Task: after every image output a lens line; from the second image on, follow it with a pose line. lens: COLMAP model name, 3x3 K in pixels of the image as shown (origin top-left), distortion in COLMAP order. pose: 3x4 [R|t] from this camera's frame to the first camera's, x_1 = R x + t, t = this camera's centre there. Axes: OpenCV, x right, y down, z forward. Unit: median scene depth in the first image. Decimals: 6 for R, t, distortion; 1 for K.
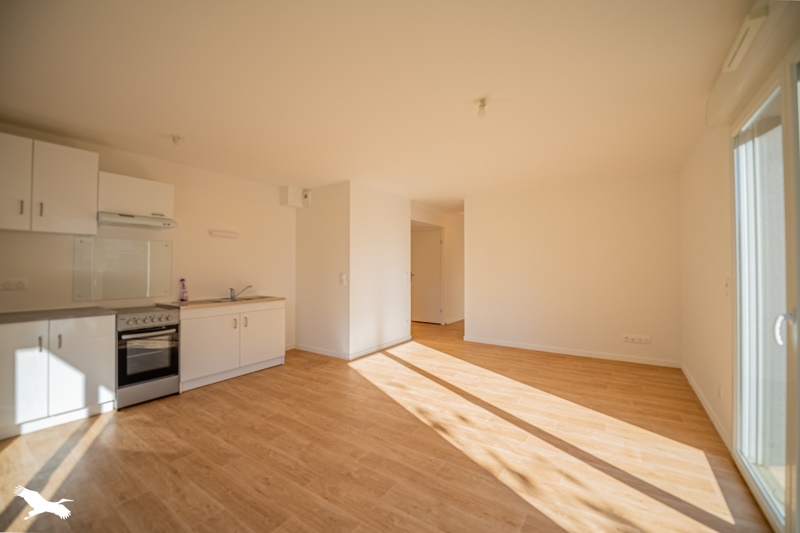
lens RADIAL K [[329.6, 0, 398.1], [0, 329.6, 264.6], [0, 0, 1]] dist [-0.020101, -0.000396]
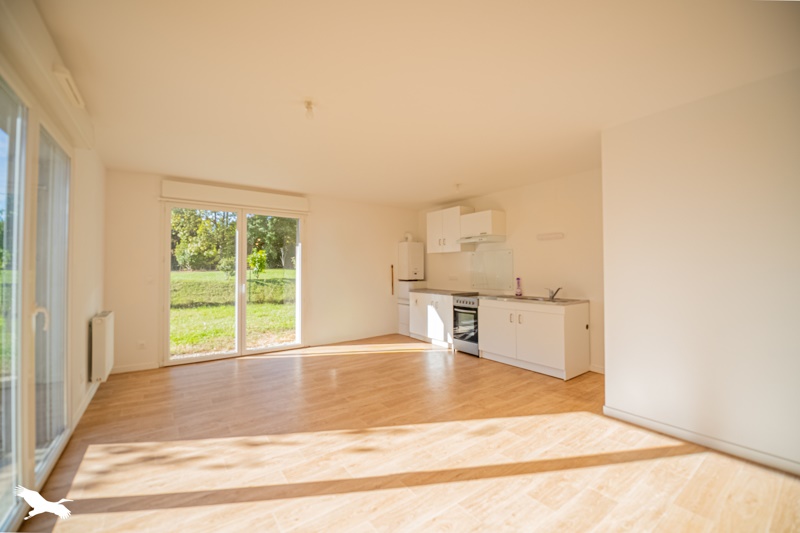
lens RADIAL K [[329.6, 0, 398.1], [0, 329.6, 264.6], [0, 0, 1]] dist [-0.020101, -0.000396]
pose [[-0.353611, -0.015649, -0.935262, 0.916250], [0.013806, 0.999664, -0.021946, 0.018243], [0.935291, -0.020672, -0.353276, 1.341497]]
